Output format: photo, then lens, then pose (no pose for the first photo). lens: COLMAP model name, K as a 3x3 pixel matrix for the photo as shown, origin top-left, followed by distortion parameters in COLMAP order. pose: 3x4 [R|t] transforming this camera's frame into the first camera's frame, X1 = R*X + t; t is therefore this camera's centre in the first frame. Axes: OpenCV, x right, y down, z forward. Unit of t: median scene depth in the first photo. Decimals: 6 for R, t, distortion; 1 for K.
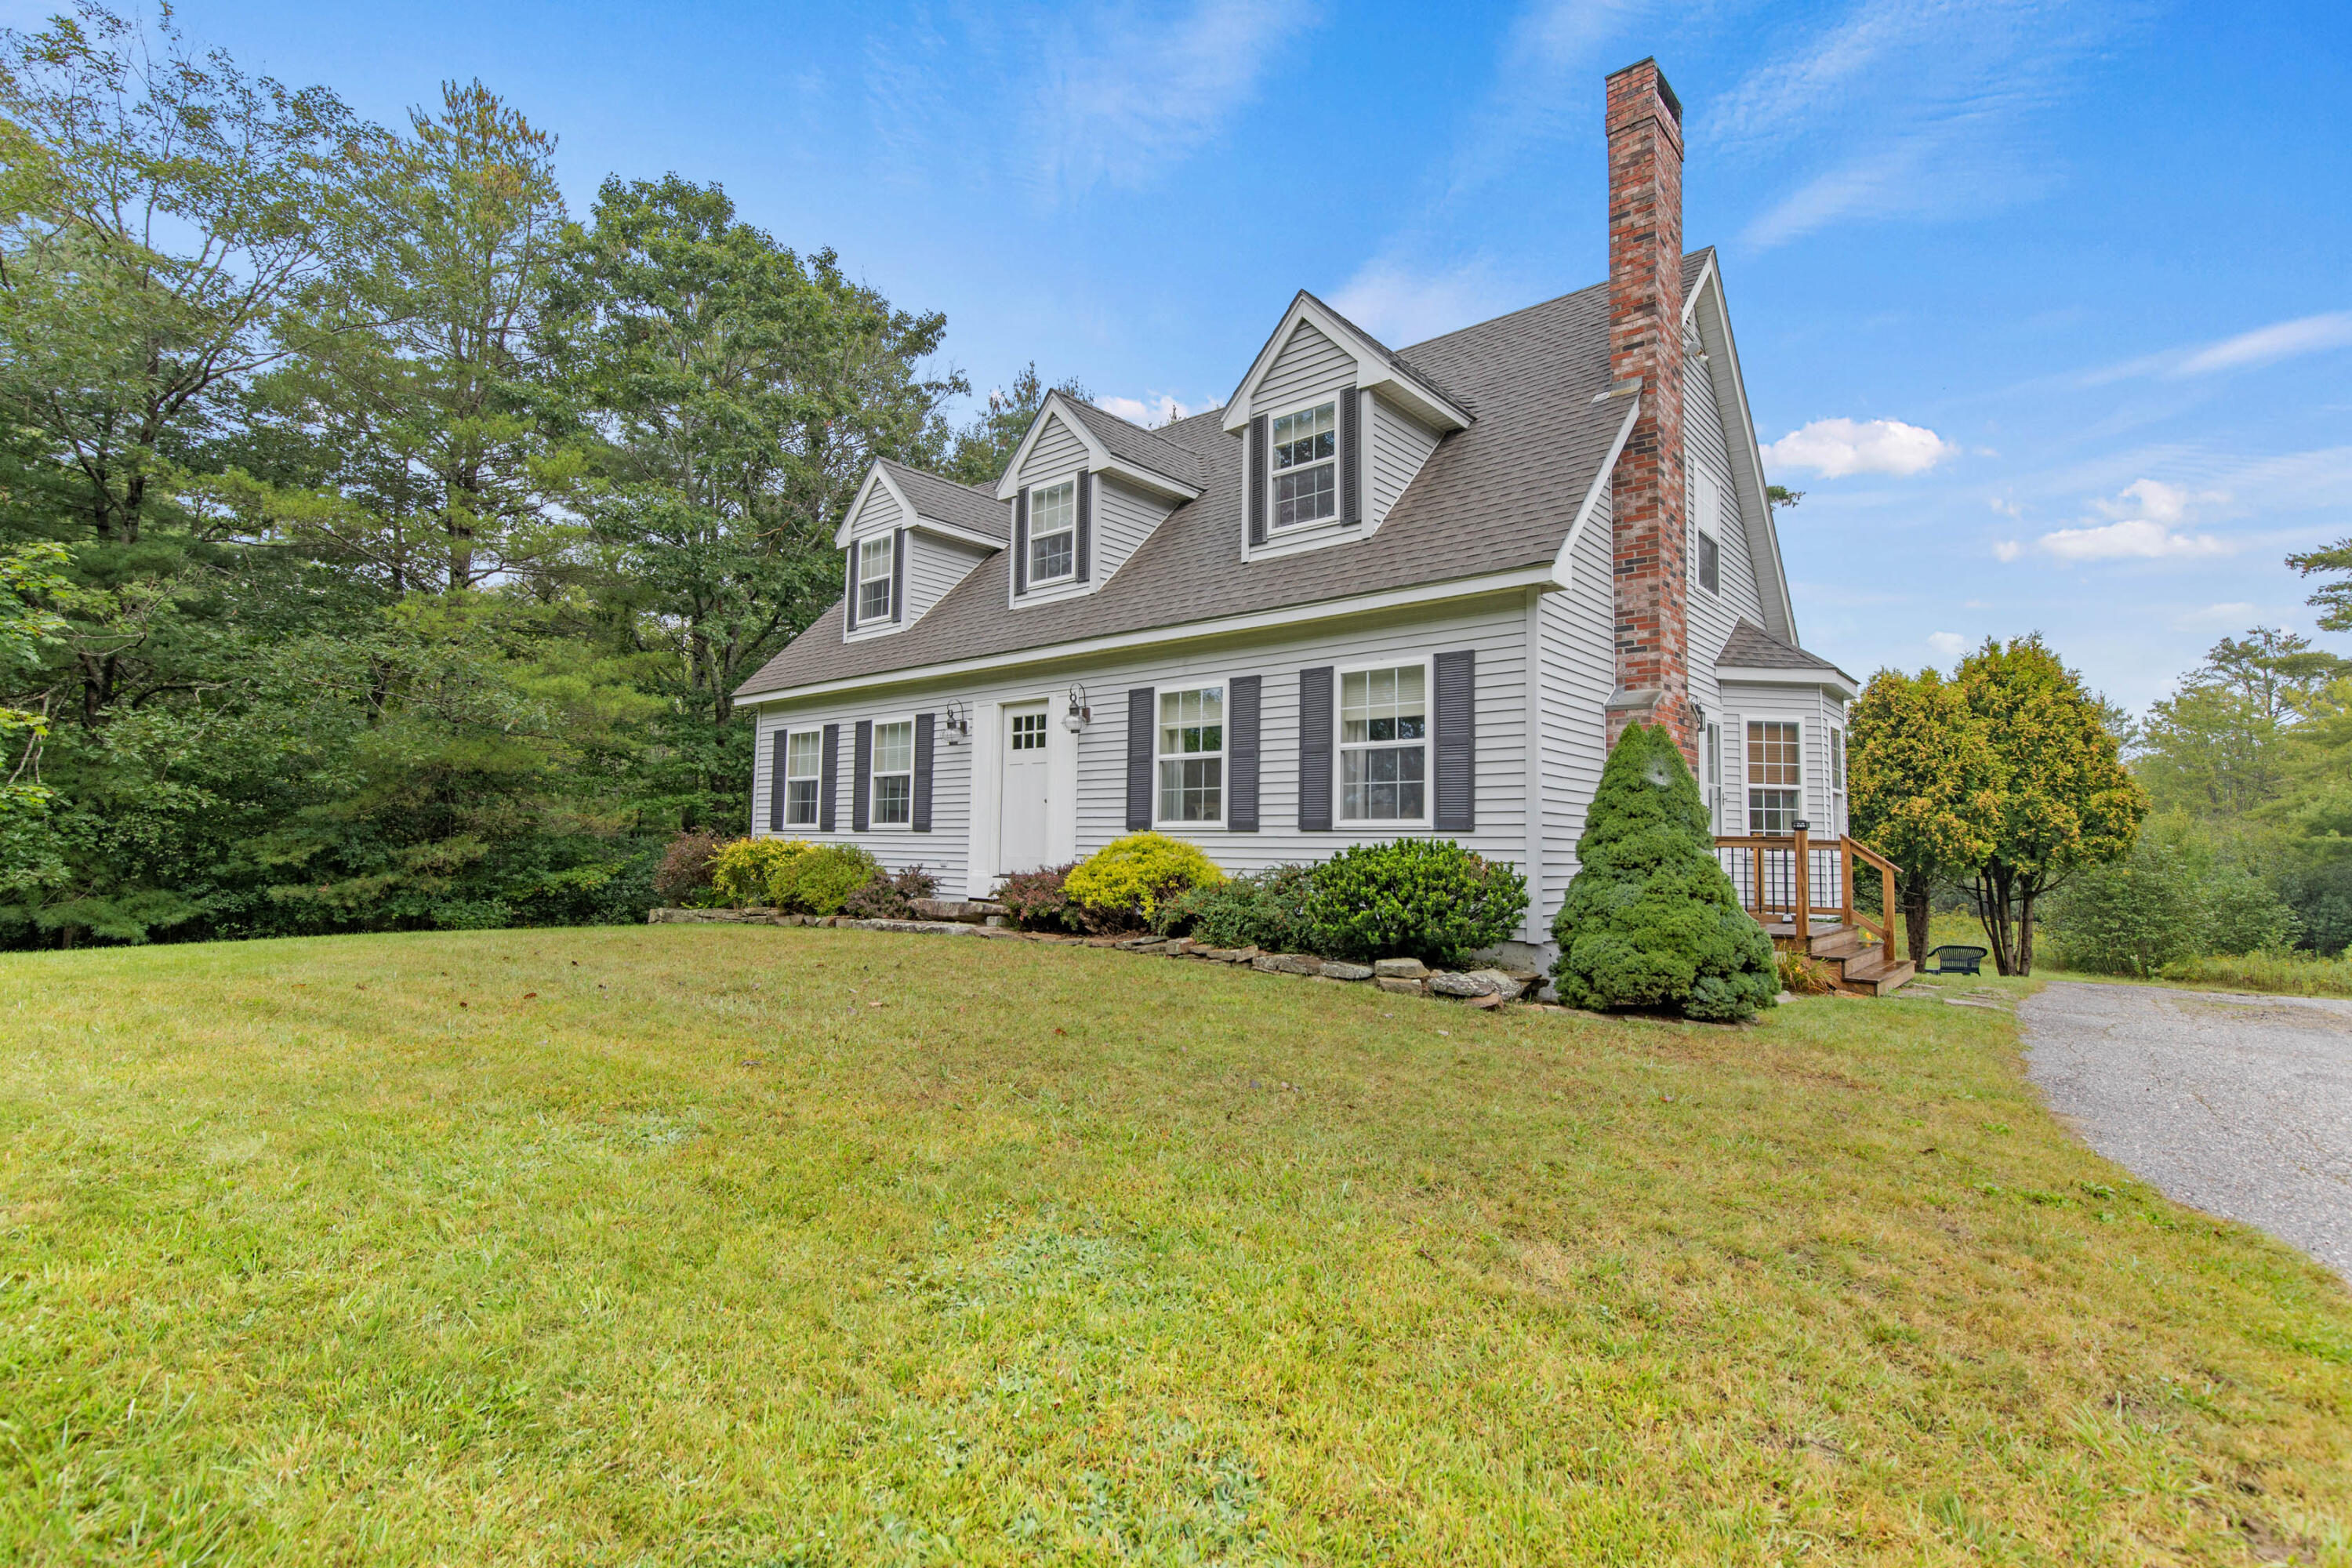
lens RADIAL K [[1050.7, 0, 1188.1], [0, 1050.7, 768.6], [0, 0, 1]] dist [0.006811, -0.000205]
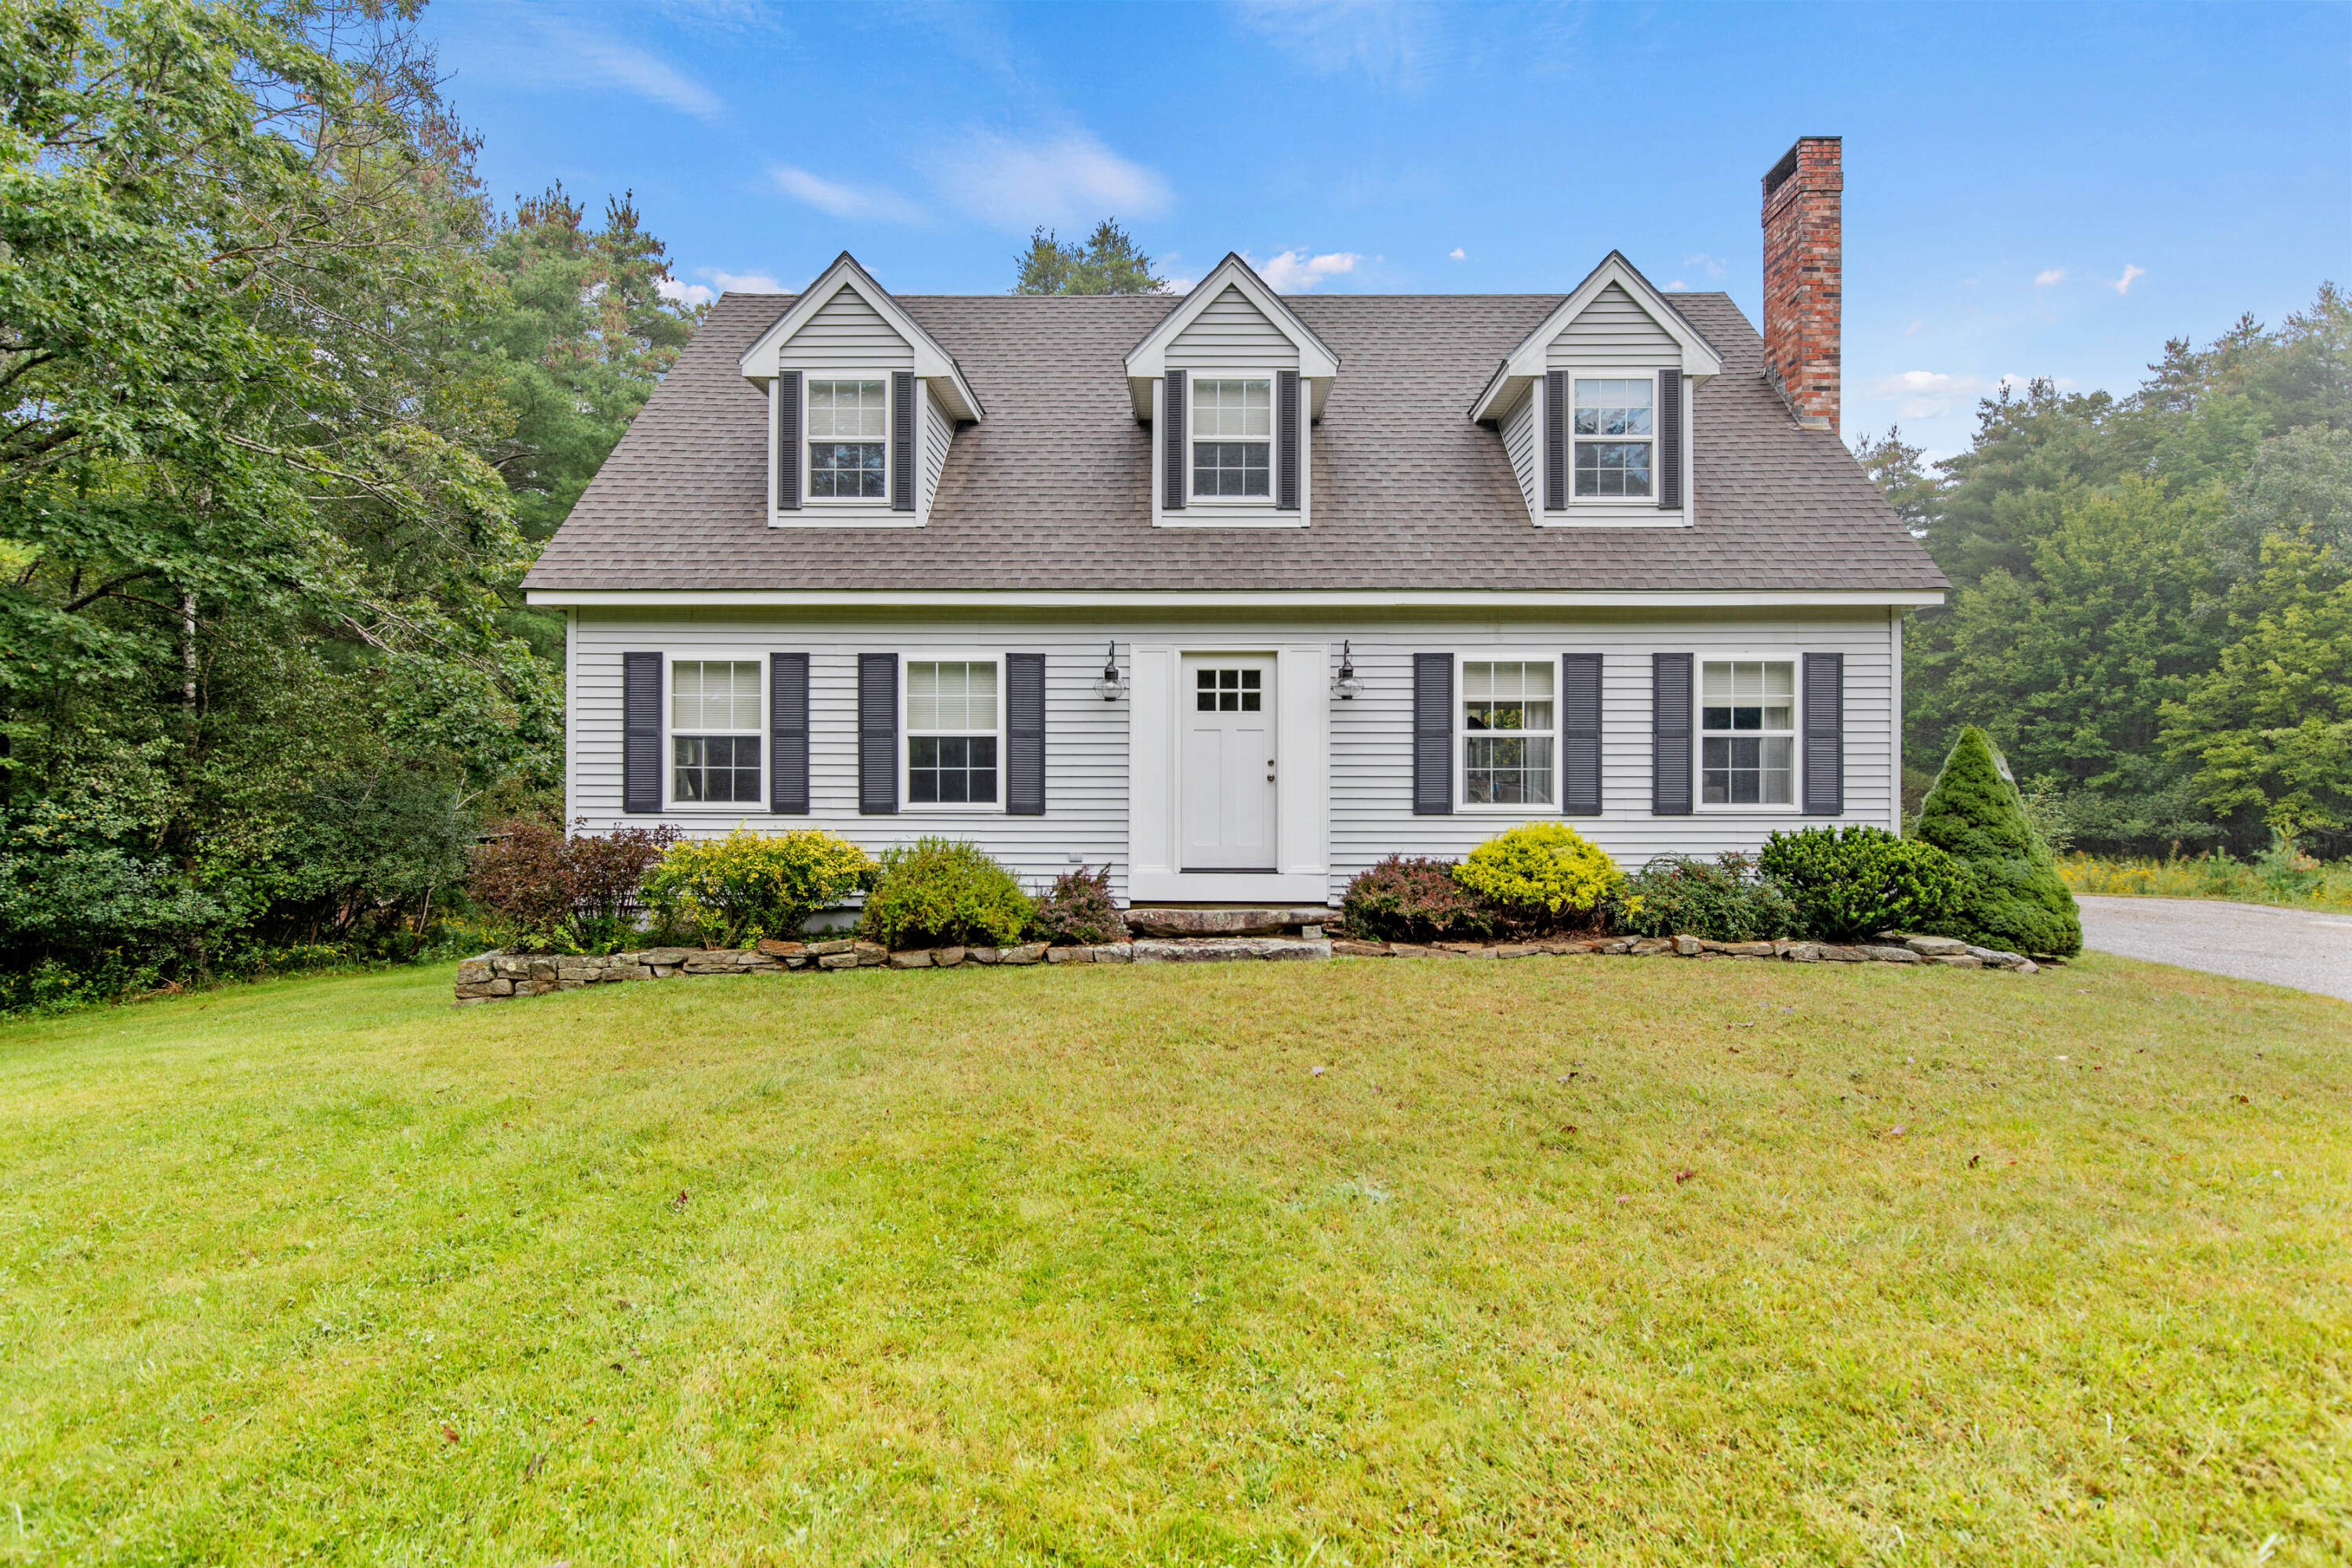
lens RADIAL K [[887.6, 0, 1180.8], [0, 887.6, 814.0], [0, 0, 1]] dist [-0.000868, -0.000076]
pose [[0.761625, -0.001294, 0.648017, -0.616591], [-0.037952, 0.998192, 0.046600, 0.028462], [-0.646906, -0.060085, 0.760199, 0.512827]]
